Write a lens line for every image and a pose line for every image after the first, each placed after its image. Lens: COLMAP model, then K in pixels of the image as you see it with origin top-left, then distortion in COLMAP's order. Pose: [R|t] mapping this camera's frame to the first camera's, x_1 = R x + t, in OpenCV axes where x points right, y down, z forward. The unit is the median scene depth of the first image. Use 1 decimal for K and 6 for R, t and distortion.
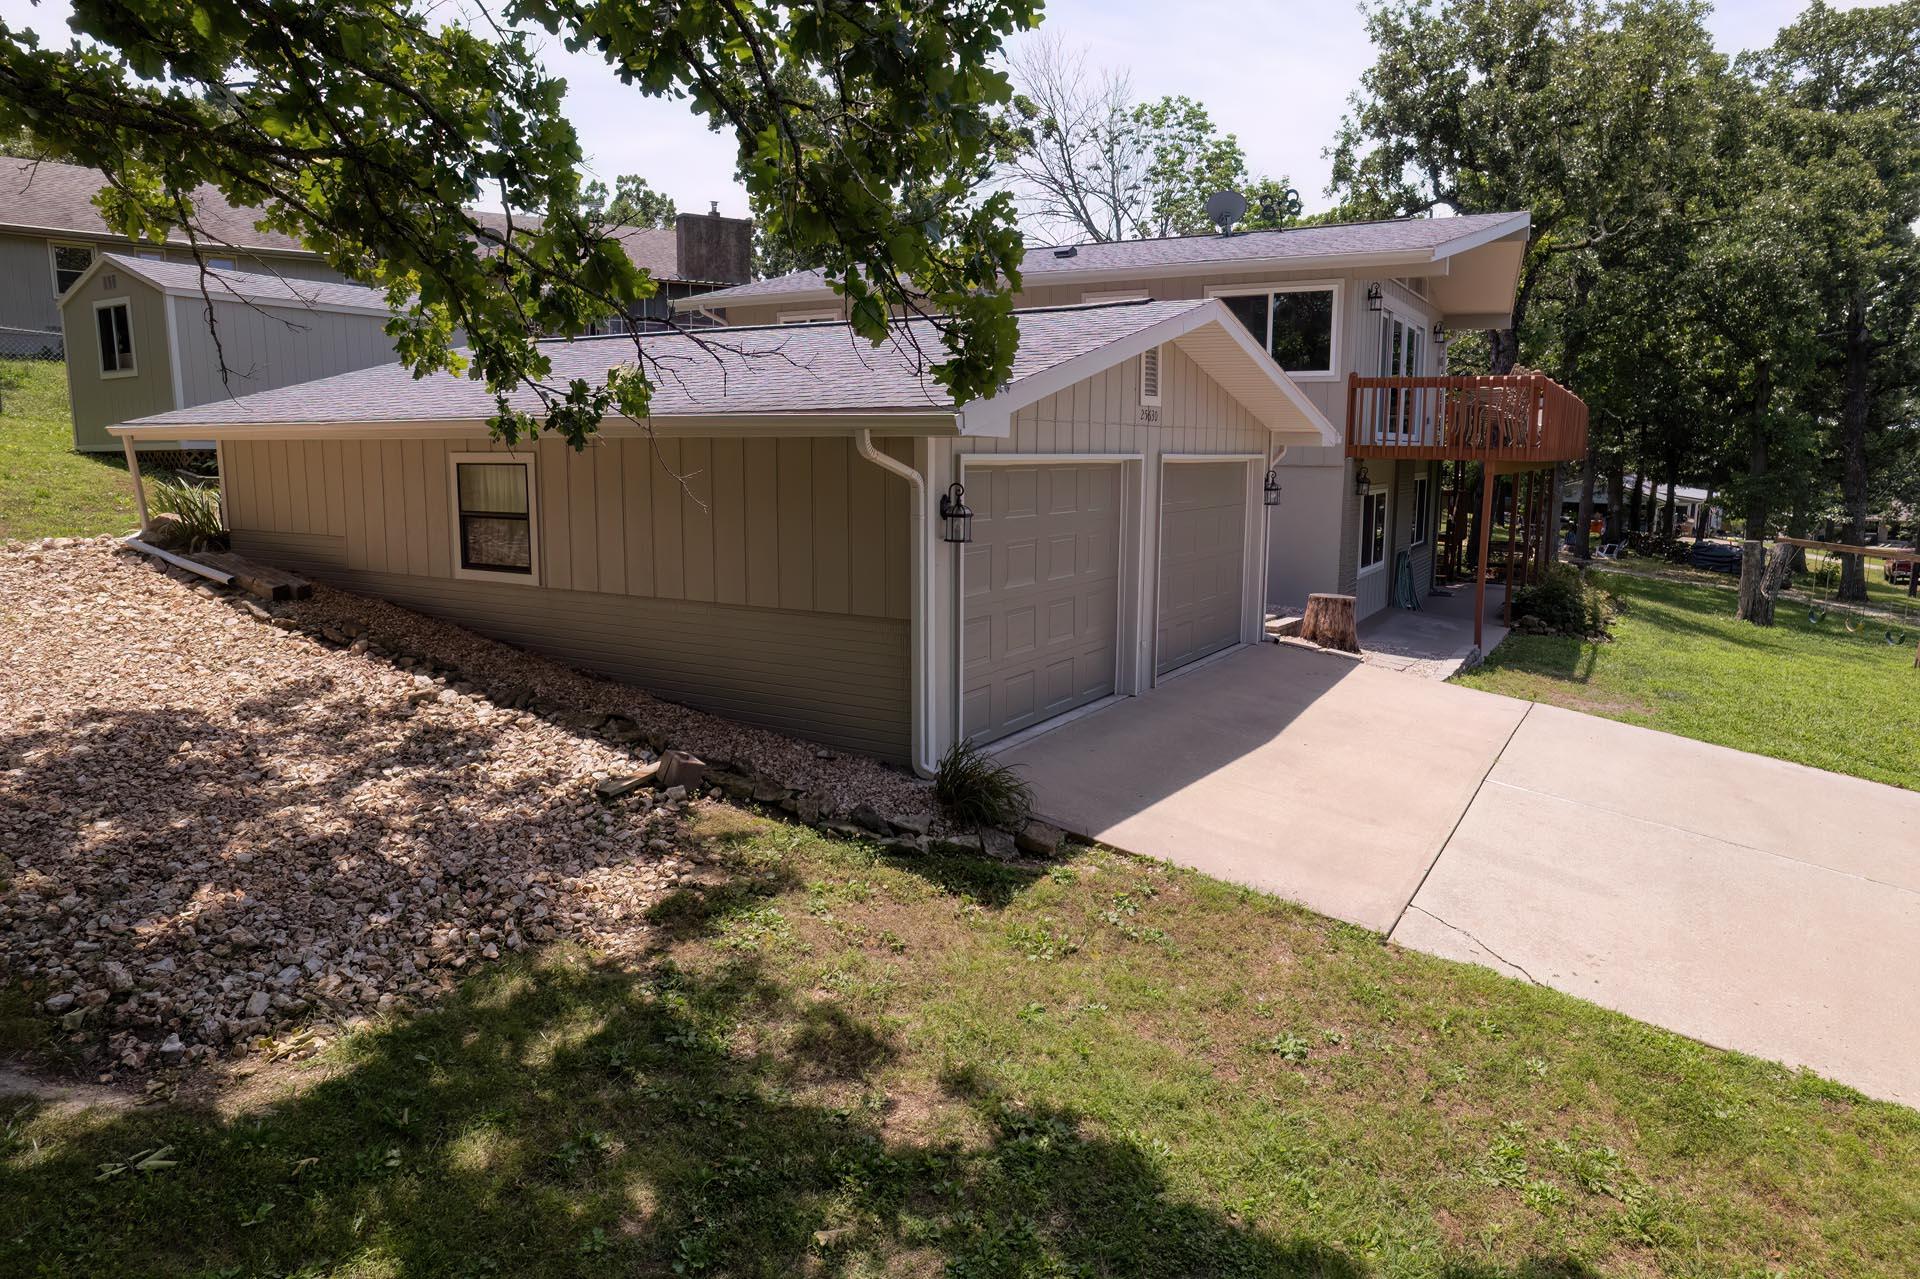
lens RADIAL K [[1233.7, 0, 960.7], [0, 1233.7, 641.7], [0, 0, 1]] dist [-0.082697, 0.079440]
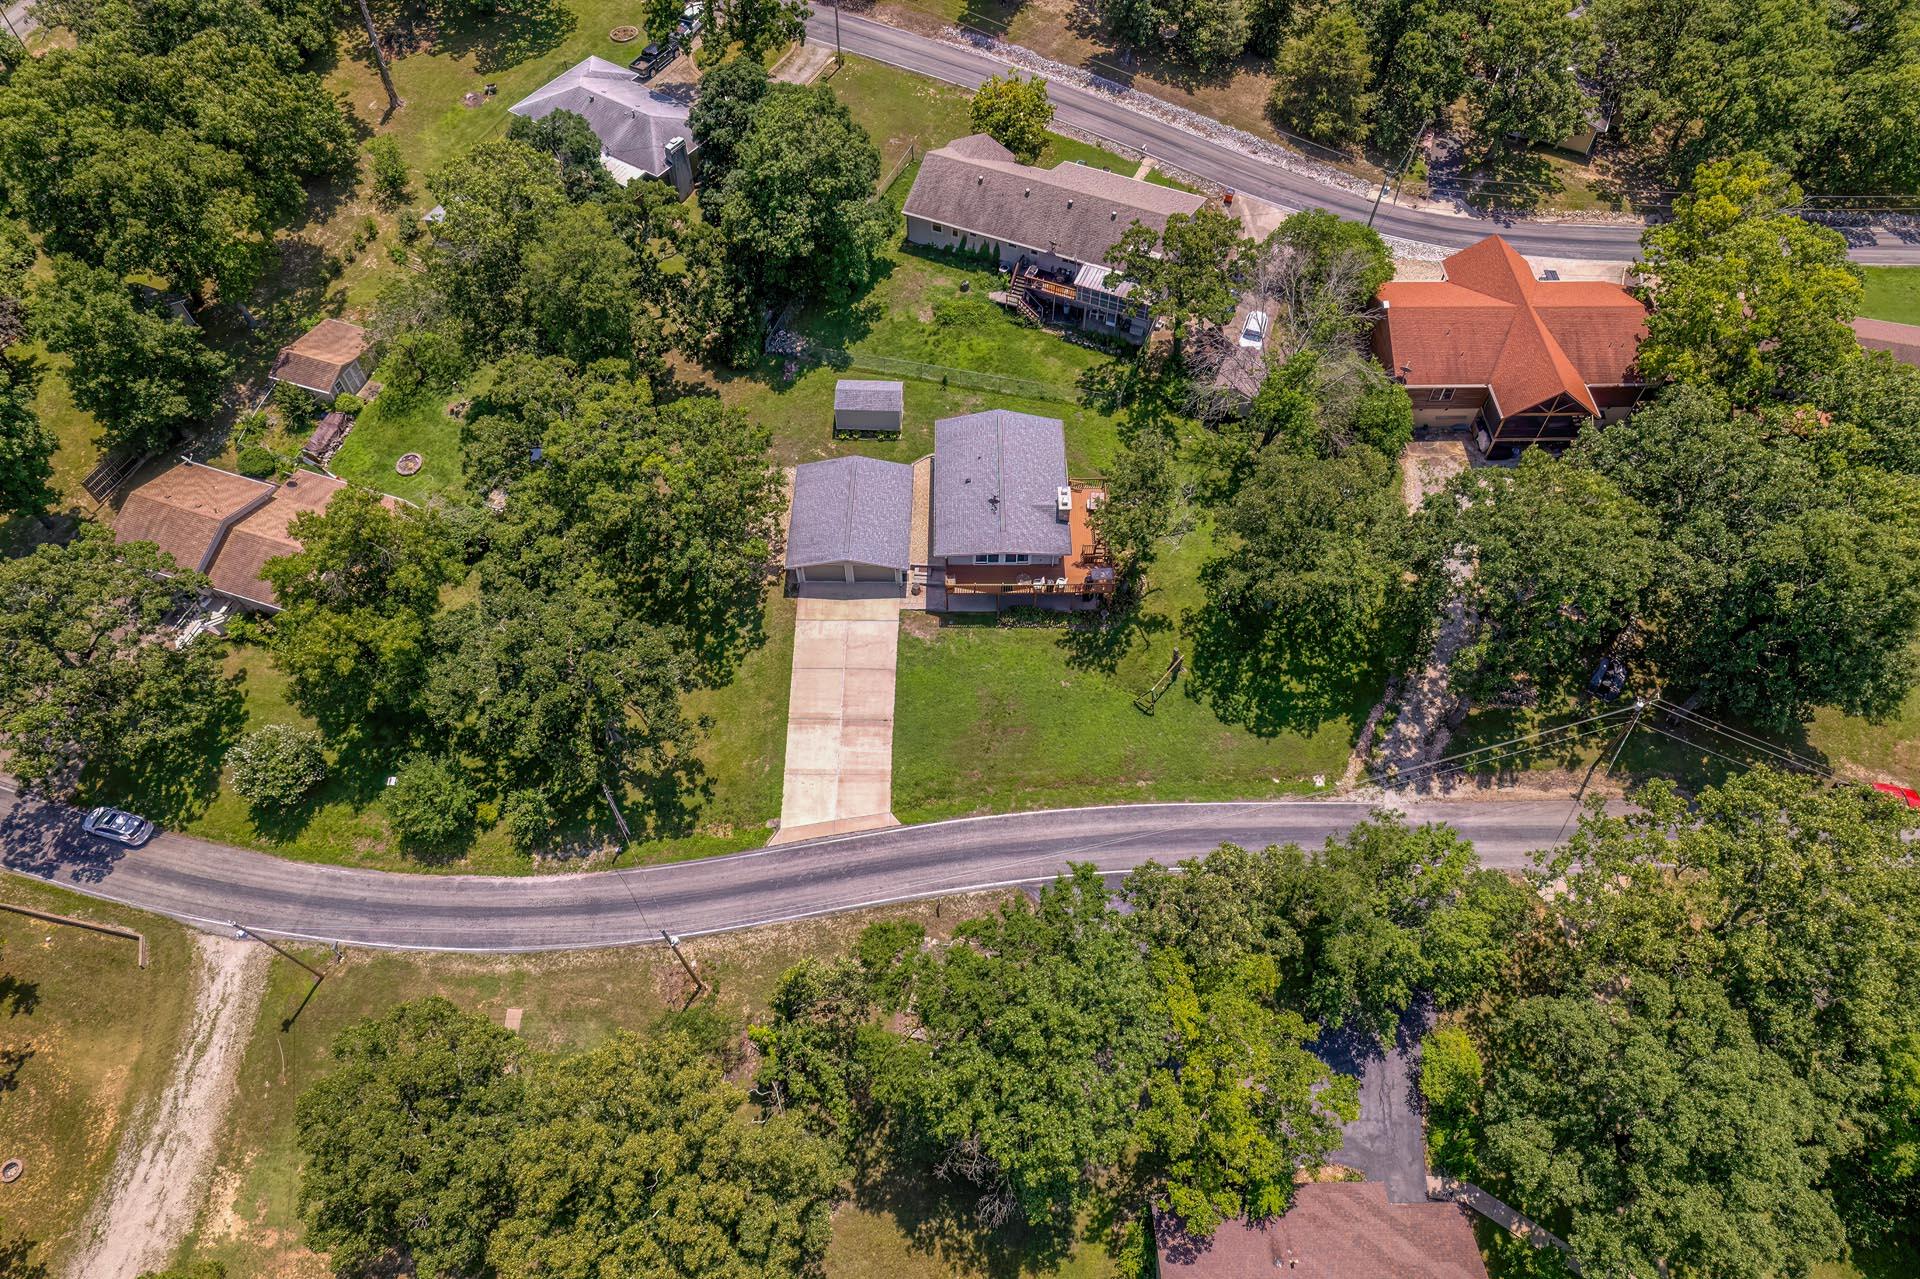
lens RADIAL K [[1233.7, 0, 960.7], [0, 1233.7, 641.7], [0, 0, 1]] dist [-0.082697, 0.079440]
pose [[0.508207, 0.697926, -0.504604, 3.142764], [-0.129918, 0.641329, 0.756187, -3.822850], [0.851379, -0.318743, 0.416601, -1.183302]]
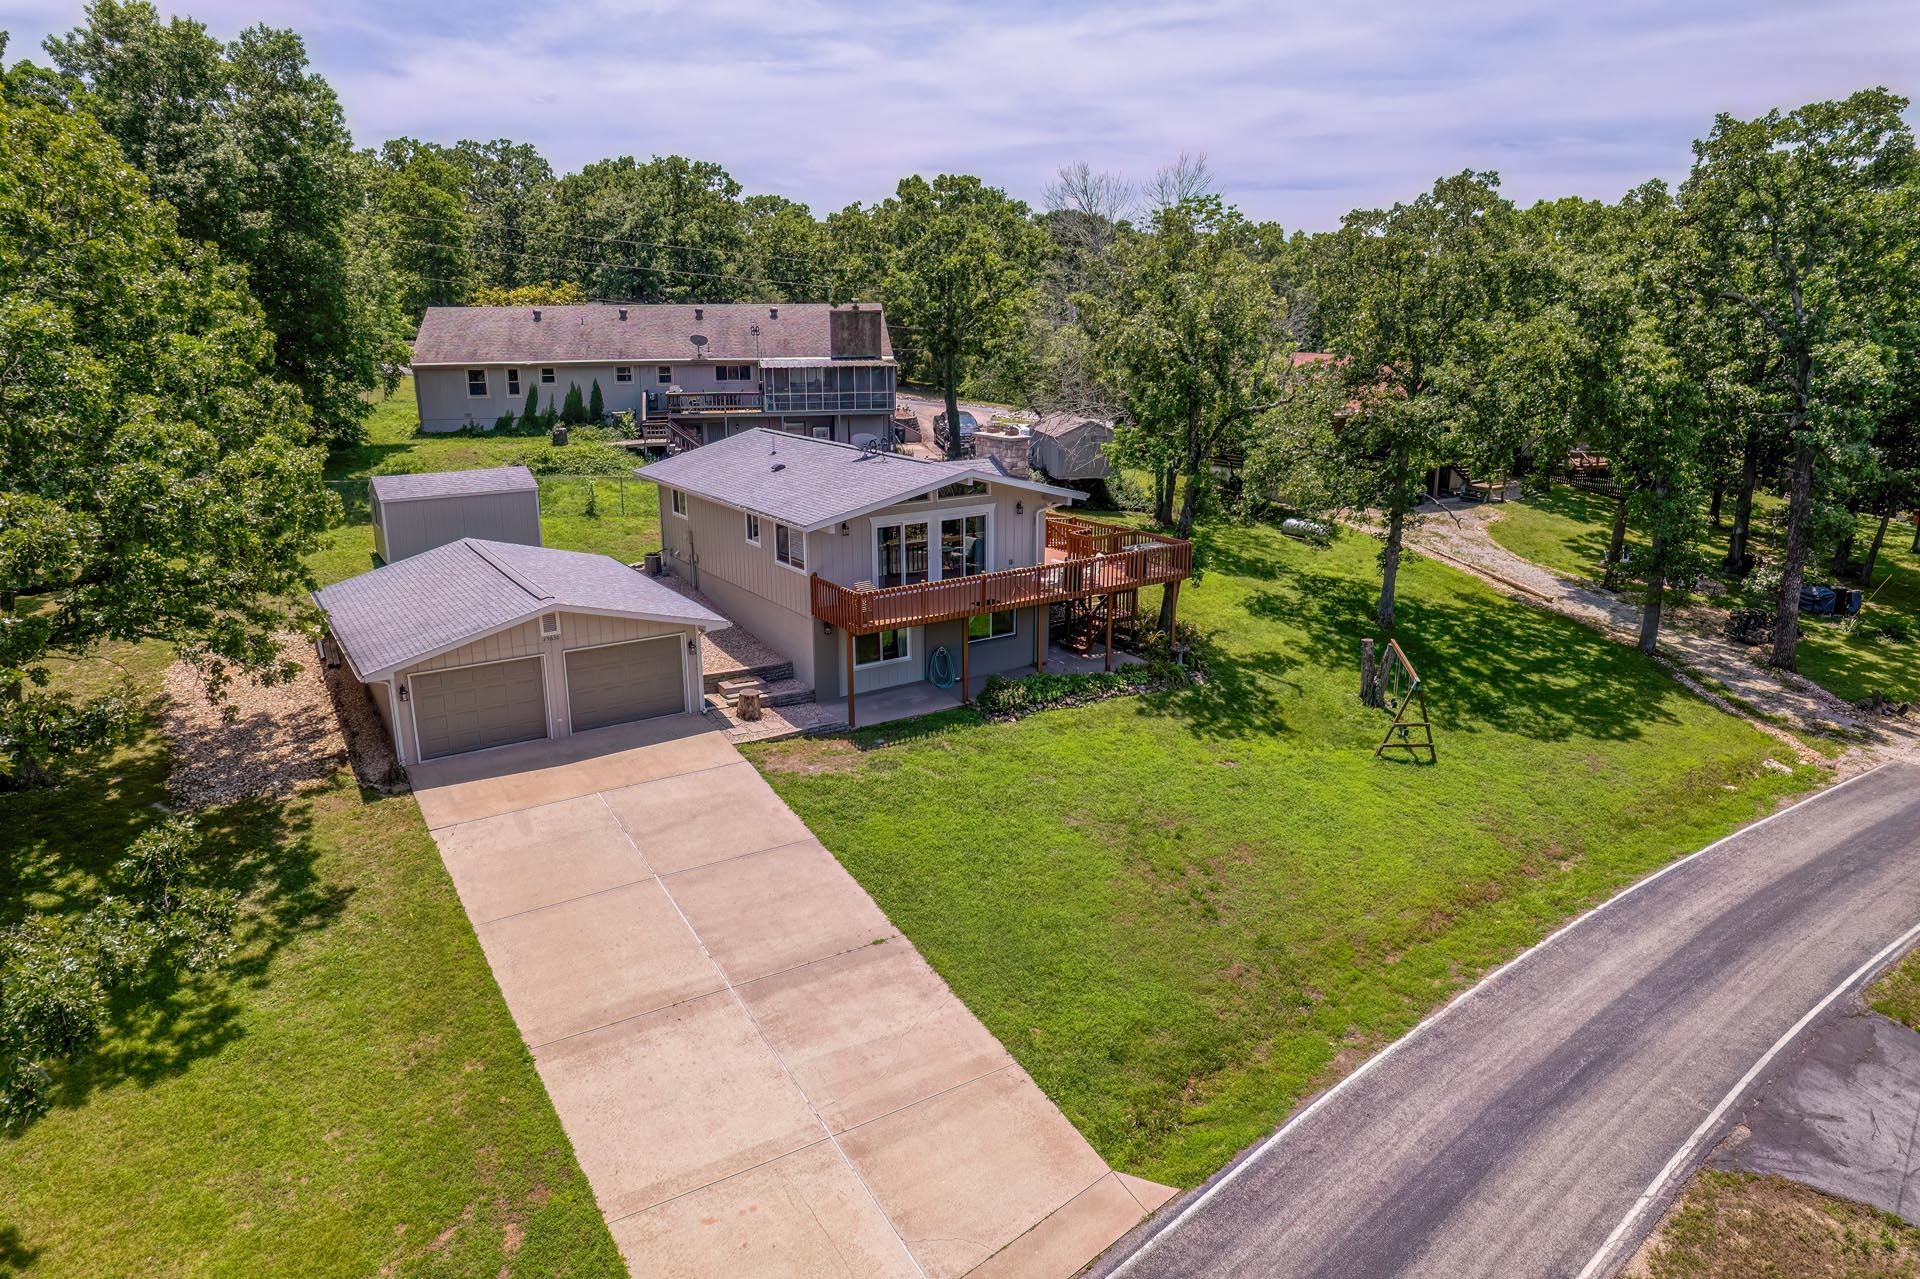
lens RADIAL K [[1216.6, 0, 964.5], [0, 1216.6, 648.4], [0, 0, 1]] dist [-0.040327, 0.002145]
pose [[0.902243, 0.109264, -0.417155, 1.344138], [-0.059037, 0.989556, 0.131502, -0.364561], [0.427167, -0.094019, 0.899271, -0.648714]]
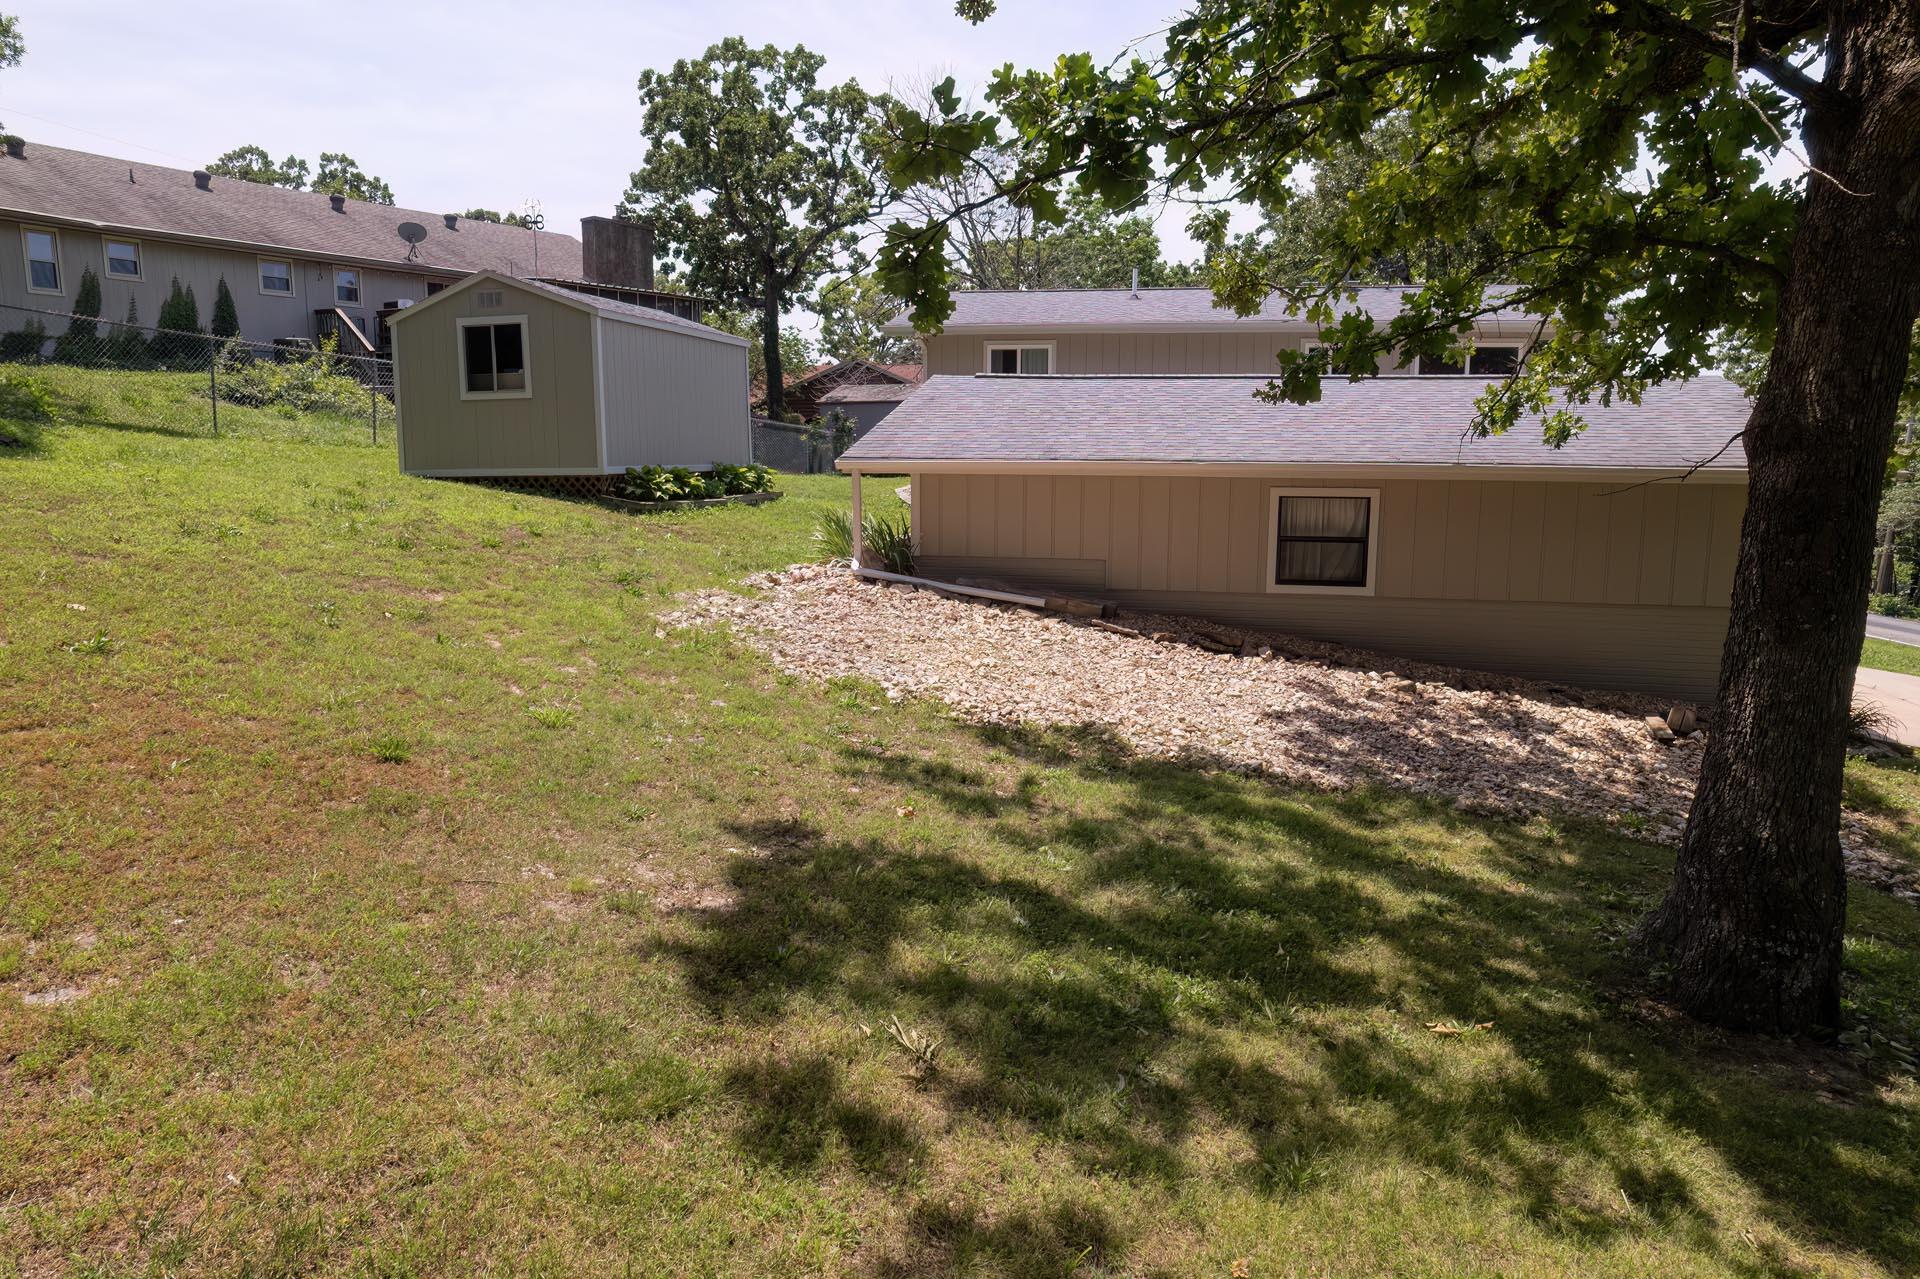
lens RADIAL K [[1198.9, 0, 960.0], [0, 1198.9, 639.5], [0, 0, 1]] dist [-0.086371, 0.078251]
pose [[0.943770, -0.055938, 0.325837, -0.661797], [0.052673, 0.998434, 0.018840, -0.026867], [-0.326381, -0.000618, 0.945238, -0.002466]]
